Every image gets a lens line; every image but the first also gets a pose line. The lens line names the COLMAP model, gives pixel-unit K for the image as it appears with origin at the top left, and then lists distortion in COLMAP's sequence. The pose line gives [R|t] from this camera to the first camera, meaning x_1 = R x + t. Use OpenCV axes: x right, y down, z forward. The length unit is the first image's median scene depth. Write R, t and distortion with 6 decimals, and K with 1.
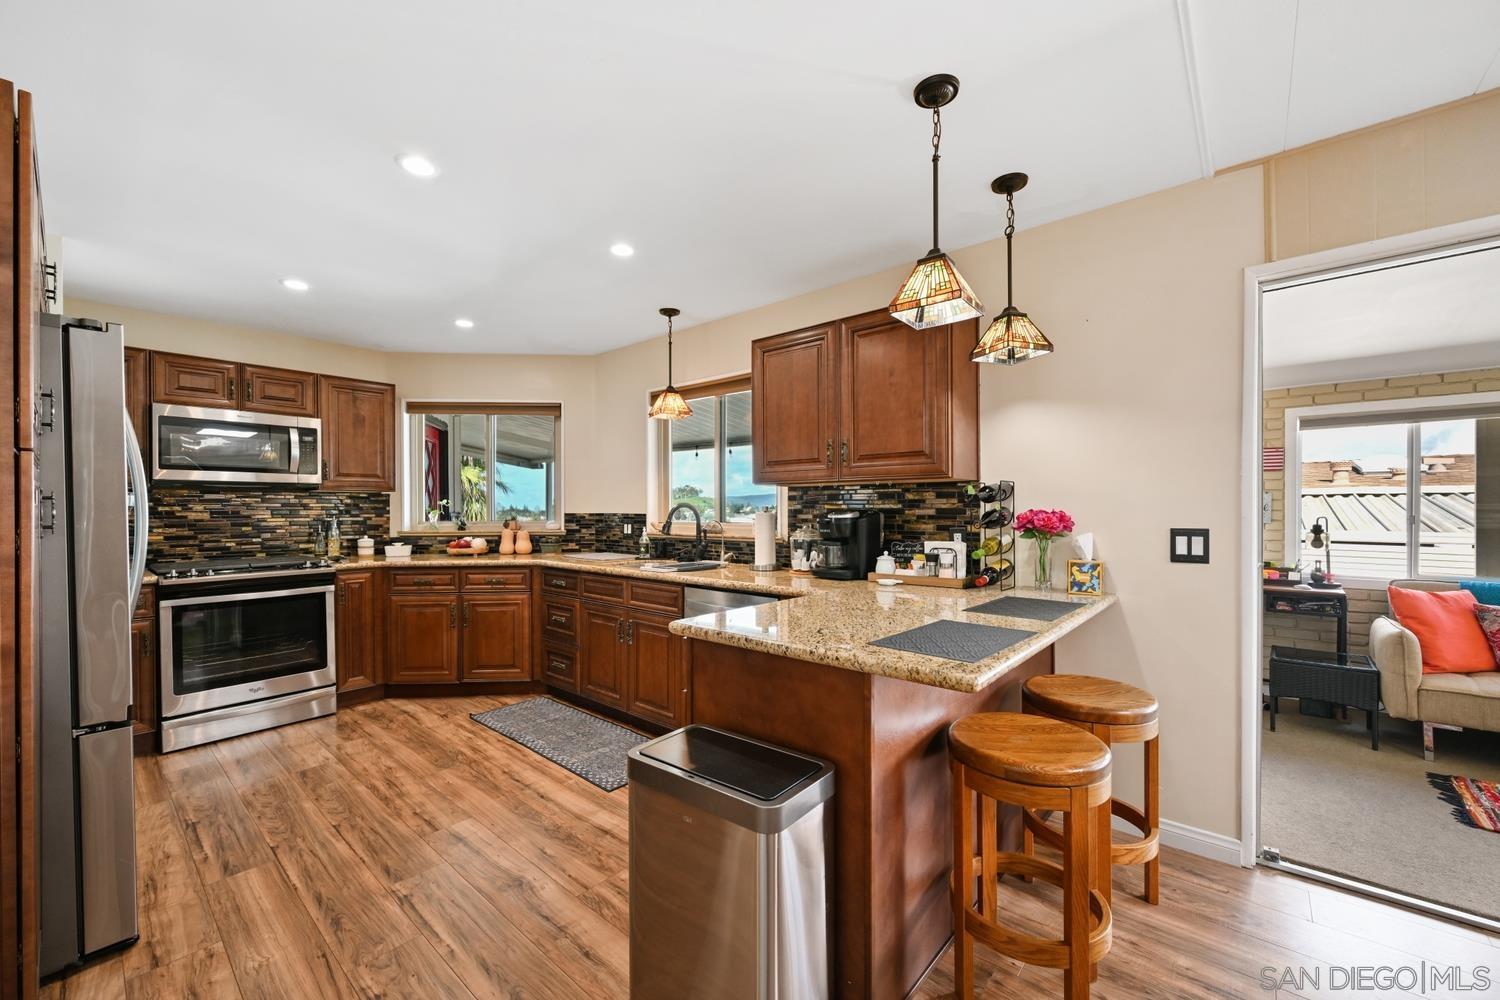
lens RADIAL K [[587.1, 0, 751.6], [0, 587.1, 509.2], [0, 0, 1]] dist [-0.000140, -0.000132]
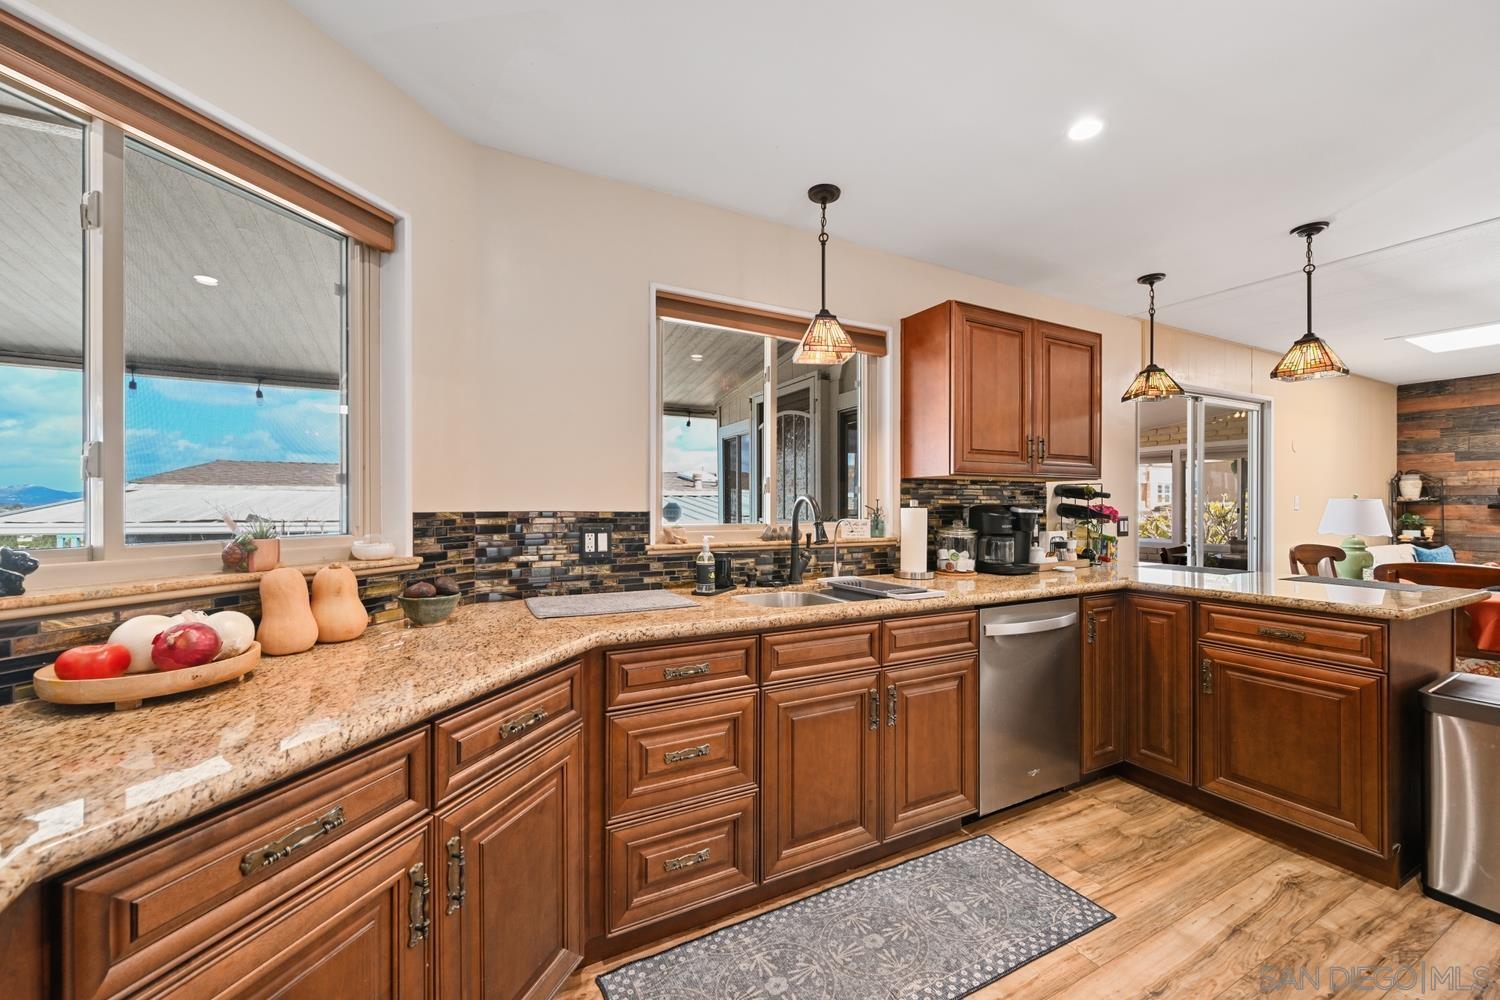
lens RADIAL K [[587.1, 0, 751.6], [0, 587.1, 509.2], [0, 0, 1]] dist [-0.000140, -0.000132]
pose [[0.363024, -0.005166, 0.931765, -0.753497], [-0.002658, 0.999975, 0.006580, 0.002314], [-0.931776, -0.004865, 0.363002, 0.838545]]
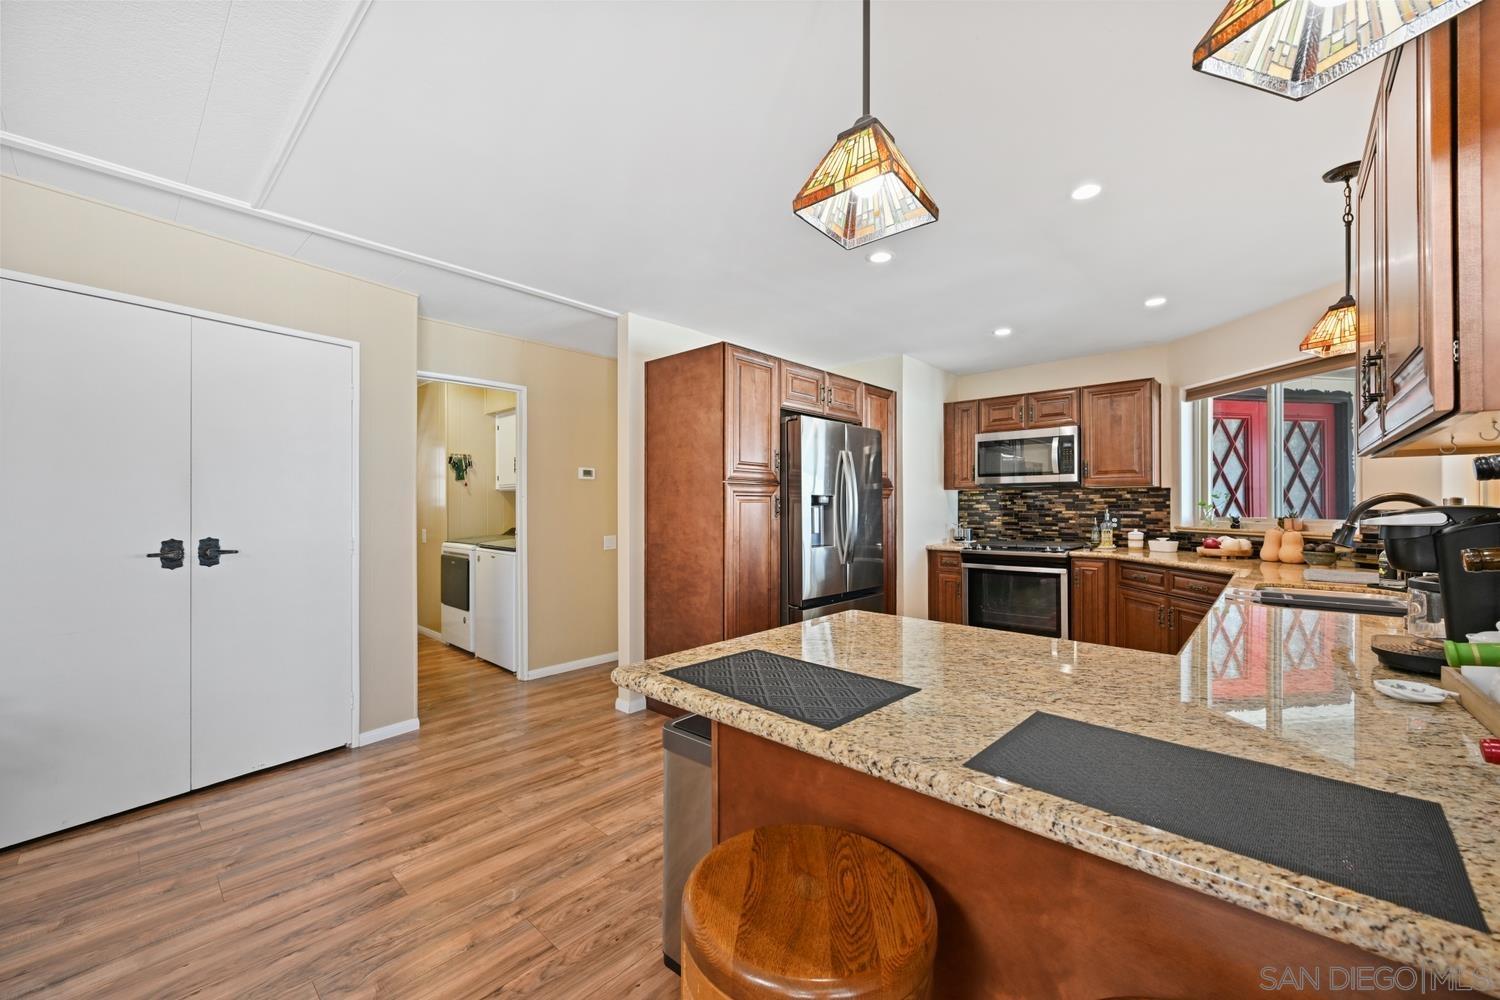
lens RADIAL K [[586.1, 0, 761.3], [0, 586.1, 503.2], [0, 0, 1]] dist [-0.000688, -0.000024]
pose [[-0.016616, 0.000650, -0.999862, 0.463196], [0.001565, 0.999999, 0.000624, -0.002669], [0.999861, -0.001554, -0.016617, 0.418582]]
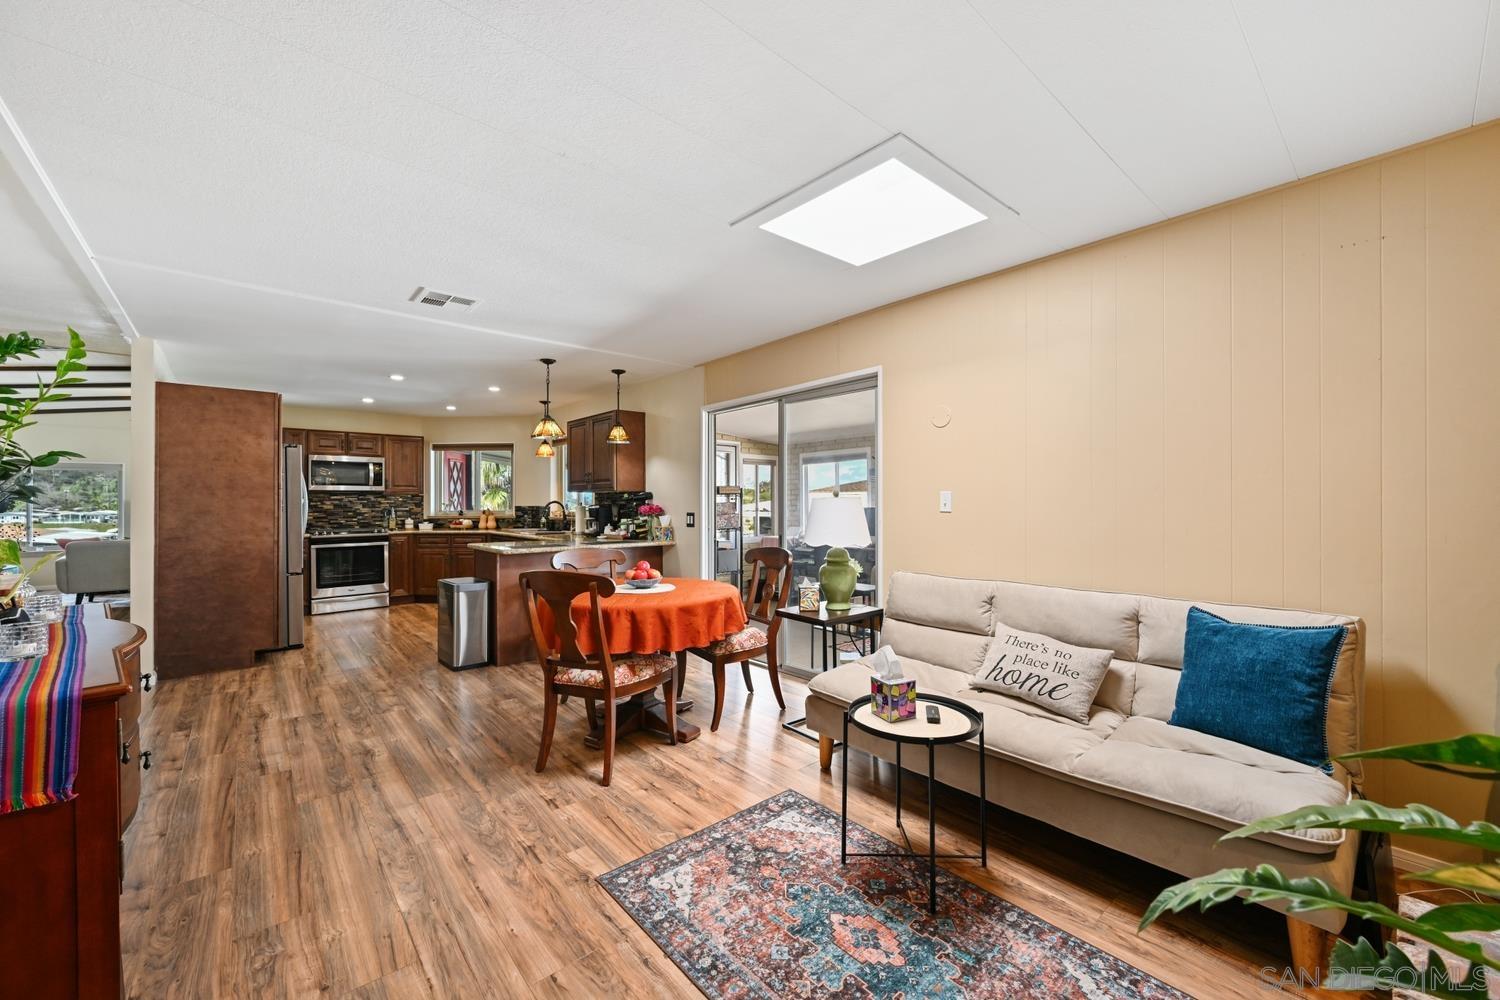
lens RADIAL K [[582.3, 0, 750.0], [0, 582.3, 500.0], [0, 0, 1]] dist [0.000812, -0.000252]
pose [[0.989260, -0.000349, -0.146168, 0.802495], [-0.000254, 0.999992, -0.004106, -0.004987], [0.146168, 0.004099, 0.989251, -0.787155]]
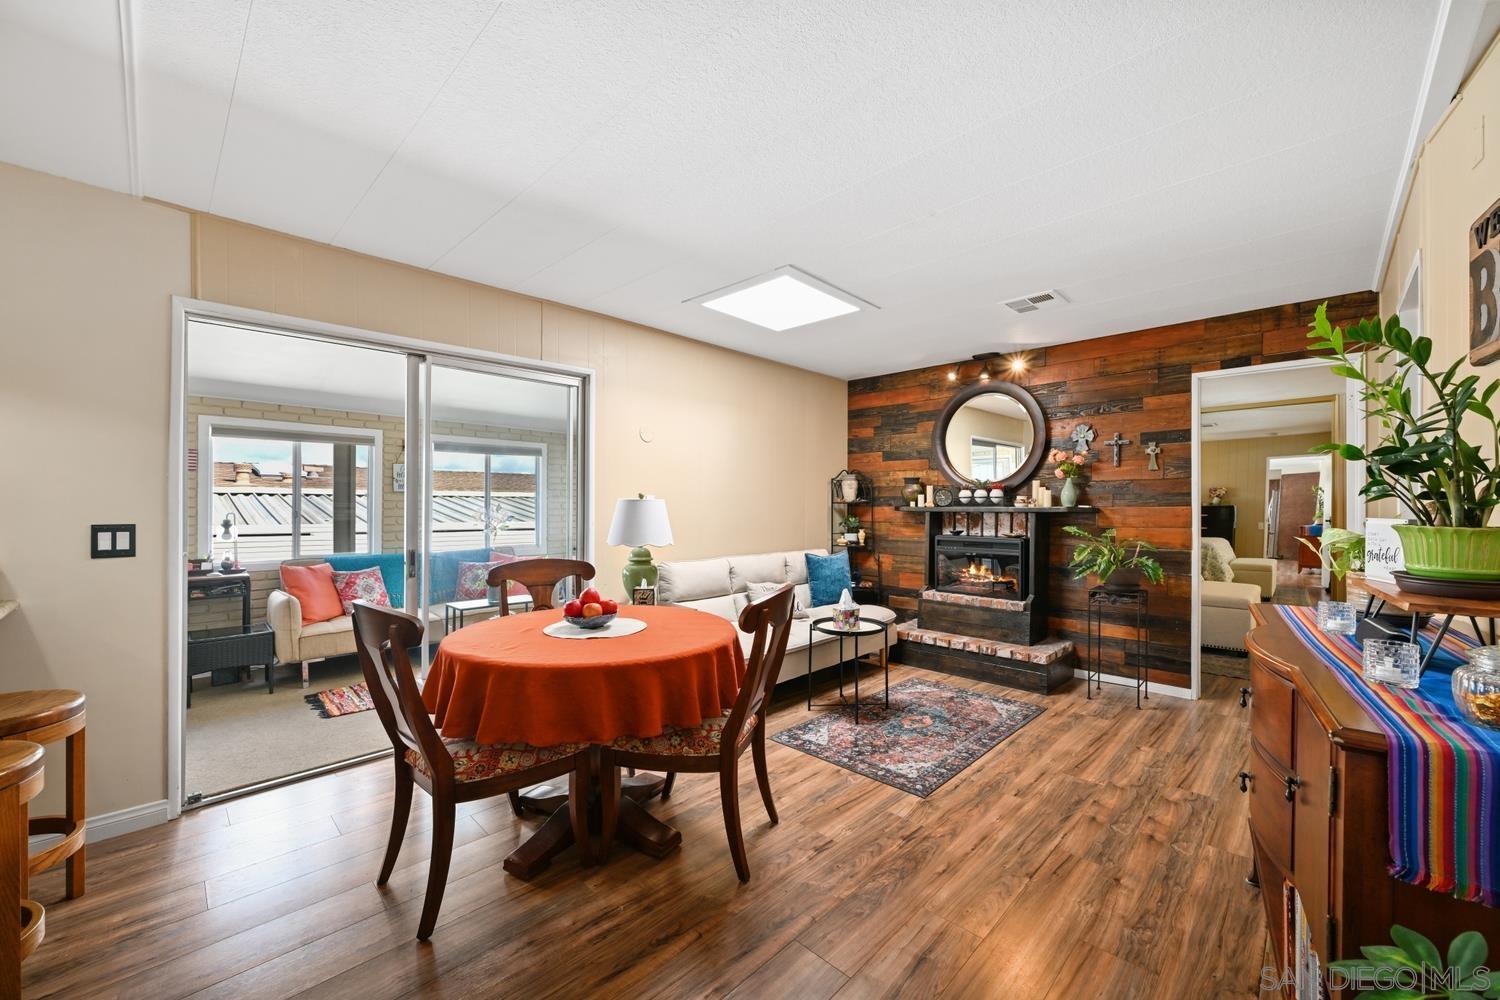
lens RADIAL K [[587.1, 0, 751.6], [0, 587.1, 509.2], [0, 0, 1]] dist [-0.000140, -0.000132]
pose [[0.066611, -0.001766, 0.997777, -0.126354], [-0.003034, 0.999993, 0.001972, 0.000564], [-0.997774, -0.003159, 0.066605, -0.113596]]
